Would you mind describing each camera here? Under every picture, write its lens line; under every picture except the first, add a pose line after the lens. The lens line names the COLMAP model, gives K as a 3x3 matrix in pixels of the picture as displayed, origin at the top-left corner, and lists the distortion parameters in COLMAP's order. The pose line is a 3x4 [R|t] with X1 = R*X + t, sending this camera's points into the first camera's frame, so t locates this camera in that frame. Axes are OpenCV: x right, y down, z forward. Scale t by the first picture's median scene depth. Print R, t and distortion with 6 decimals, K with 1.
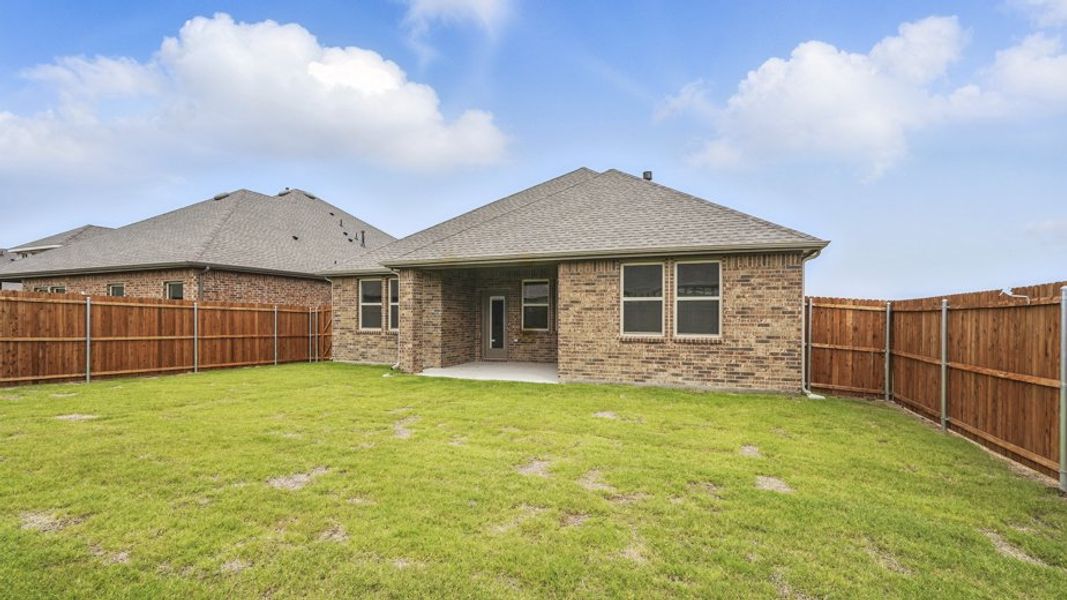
lens RADIAL K [[467.5, 0, 532.3], [0, 467.5, 324.6], [0, 0, 1]] dist [0.000877, 0.000148]
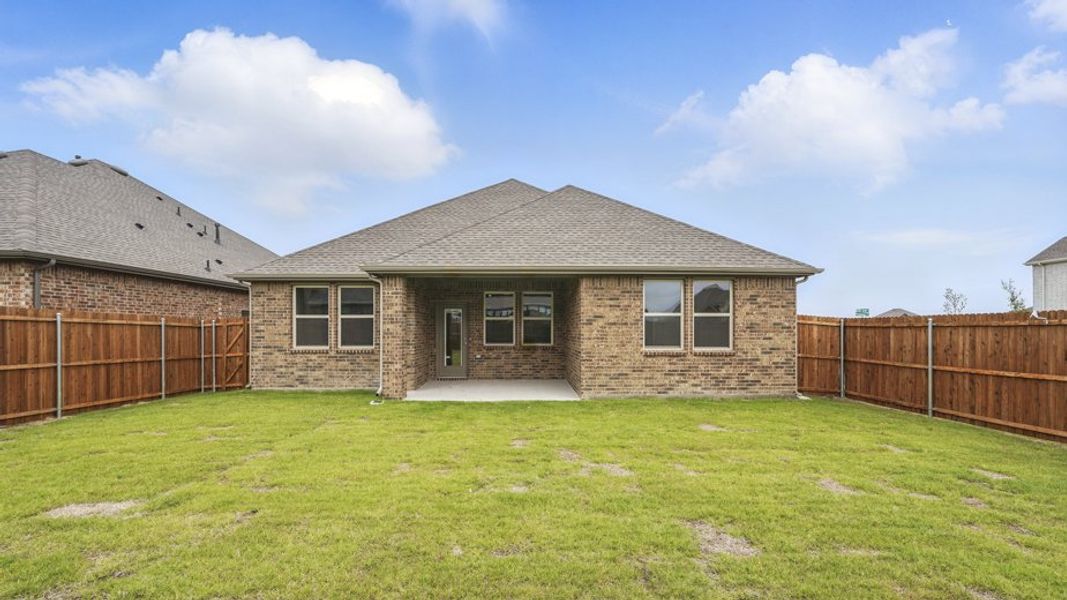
lens RADIAL K [[467.5, 0, 532.3], [0, 467.5, 324.6], [0, 0, 1]] dist [0.000877, 0.000148]
pose [[0.921445, 0.000044, 0.388509, -0.418764], [0.009359, 0.999707, -0.022311, -0.010880], [-0.388396, 0.024195, 0.921175, 0.137996]]
